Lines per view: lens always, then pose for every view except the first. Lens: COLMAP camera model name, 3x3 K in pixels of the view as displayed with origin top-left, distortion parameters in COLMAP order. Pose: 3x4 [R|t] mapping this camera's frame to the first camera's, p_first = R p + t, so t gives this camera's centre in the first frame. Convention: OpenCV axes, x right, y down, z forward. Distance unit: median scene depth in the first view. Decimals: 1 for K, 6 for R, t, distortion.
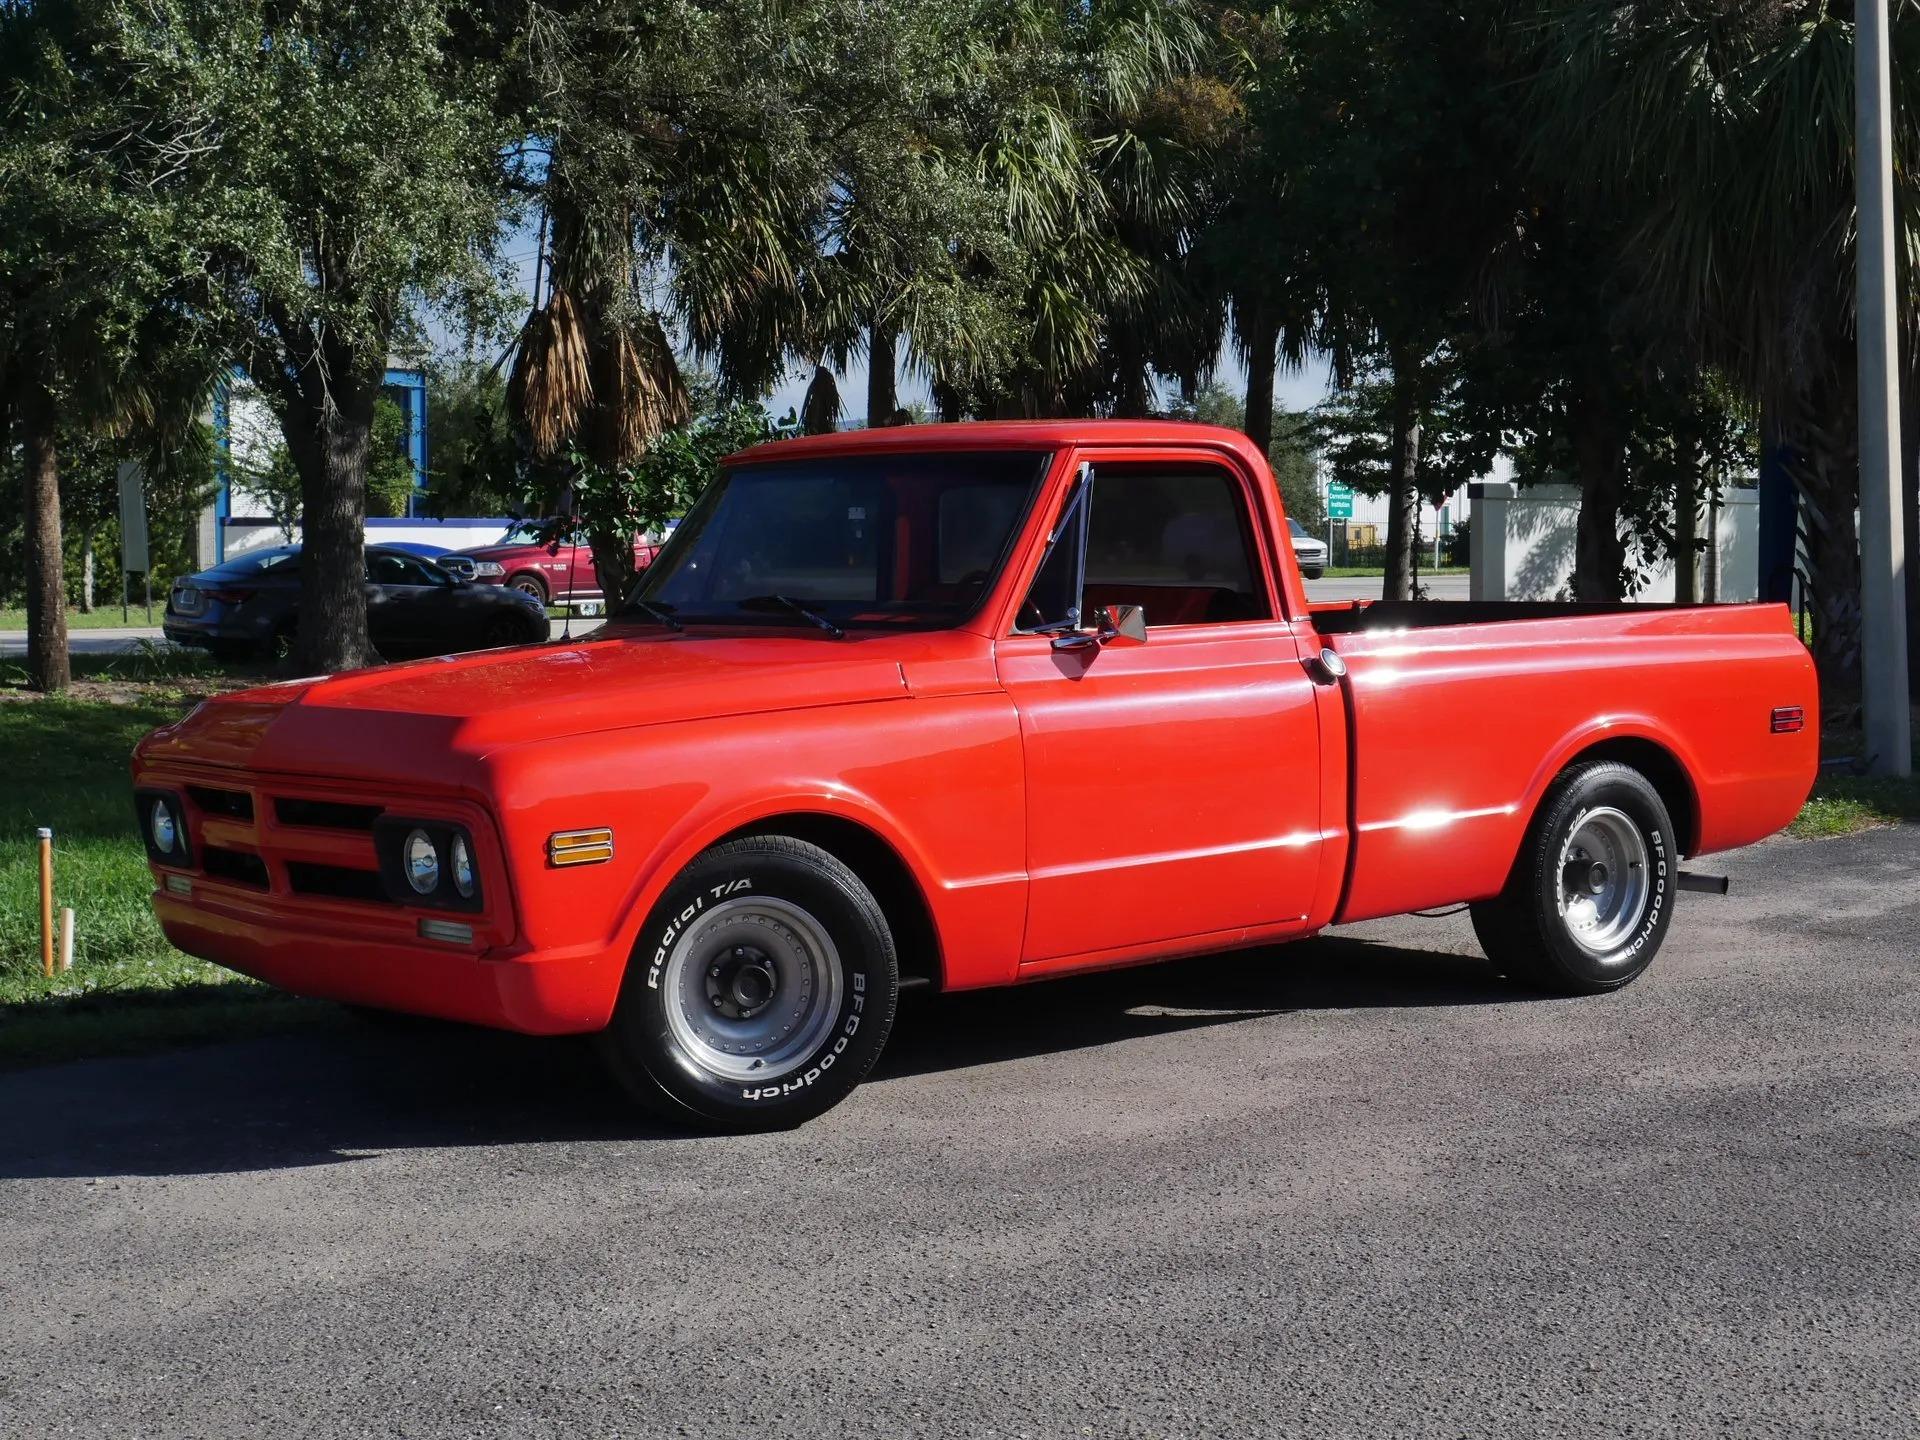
lens RADIAL K [[2817.3, 0, 952.8], [0, 2817.3, 770.6], [0, 0, 1]] dist [0.029616, -0.041973]
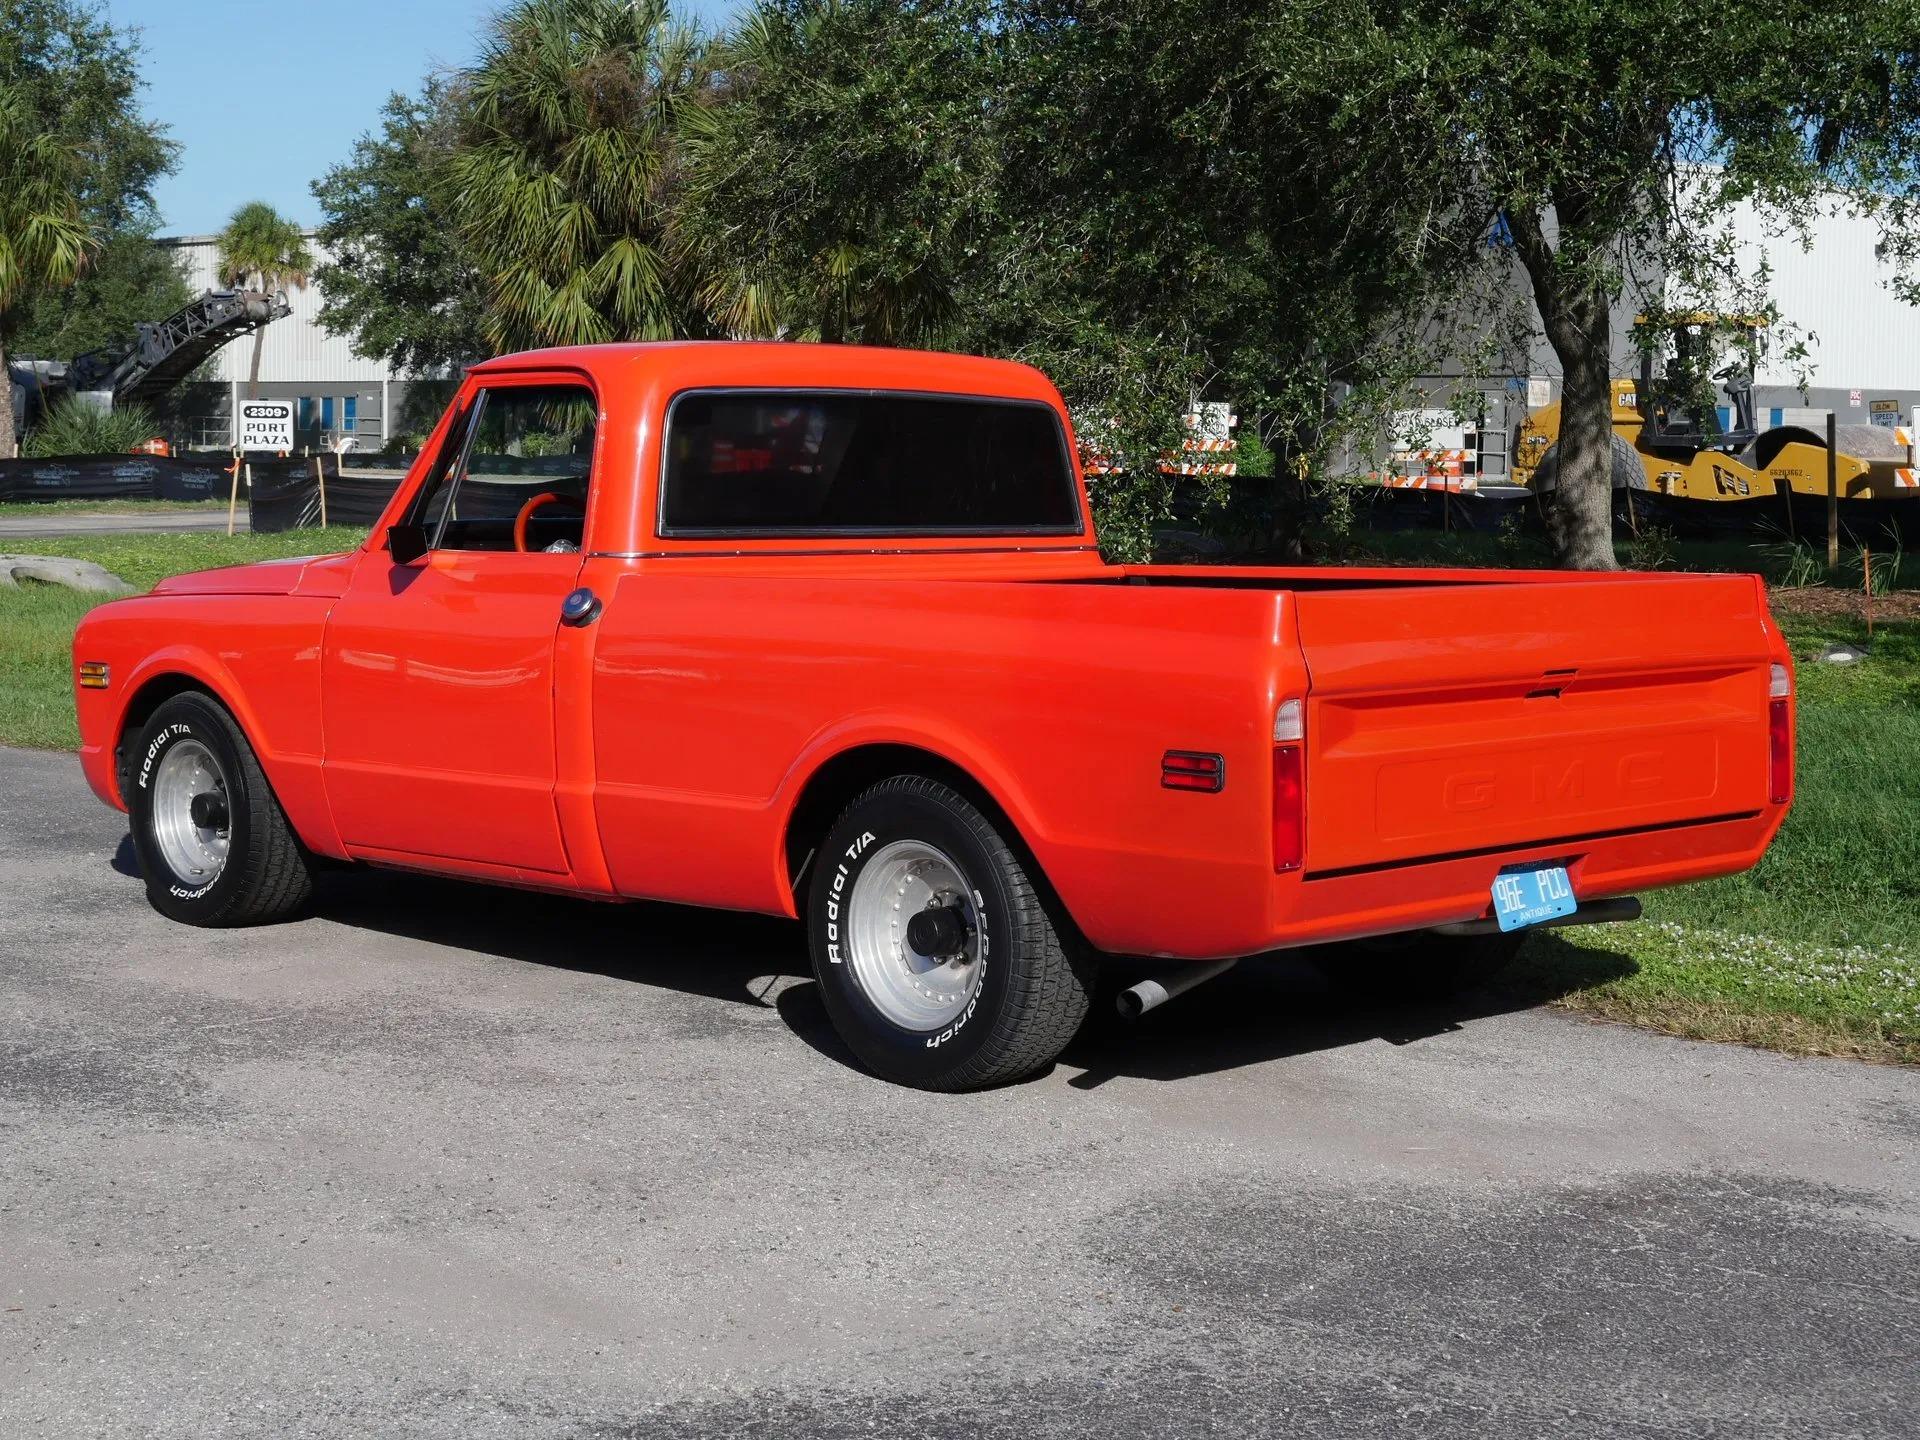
lens RADIAL K [[2997.9, 0, 966.4], [0, 2997.9, 710.6], [0, 0, 1]] dist [-0.008261, -0.021101]
pose [[0.103152, 0.096528, -0.989971, 0.346122], [-0.089830, 0.992117, 0.087378, -0.031097], [0.990601, 0.079916, 0.111010, 0.315769]]
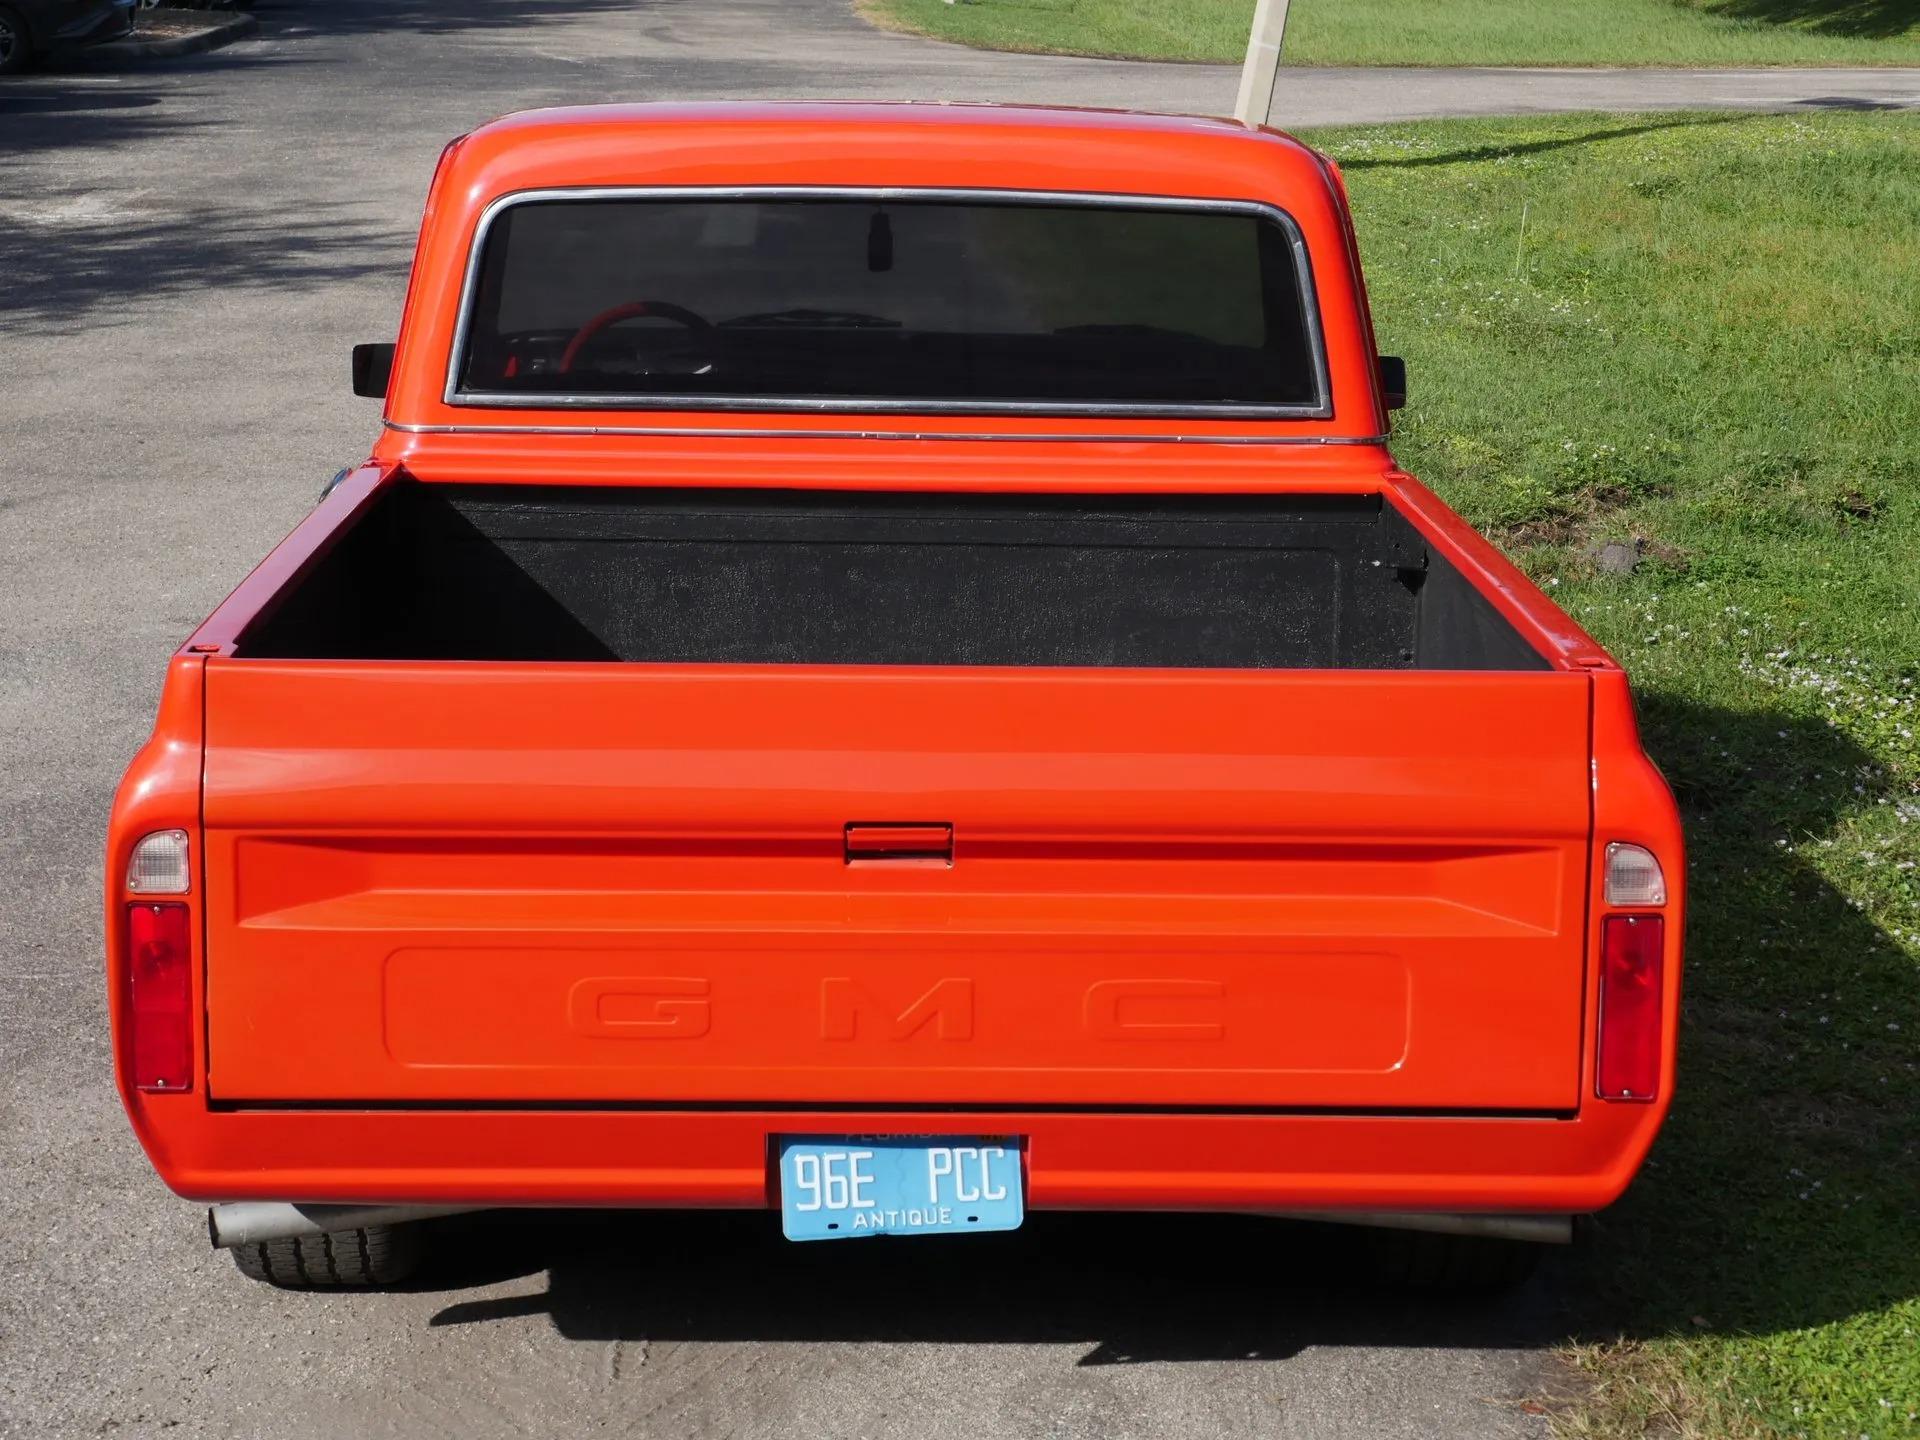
lens RADIAL K [[2749.8, 0, 960.0], [0, 2749.8, 720.0], [0, 0, 1]] dist [0.017434, 0.011974]
pose [[-0.603730, 0.116799, -0.788586, 0.196735], [-0.069066, 0.977826, 0.197703, -0.049767], [0.794191, 0.173824, -0.582276, 0.482771]]
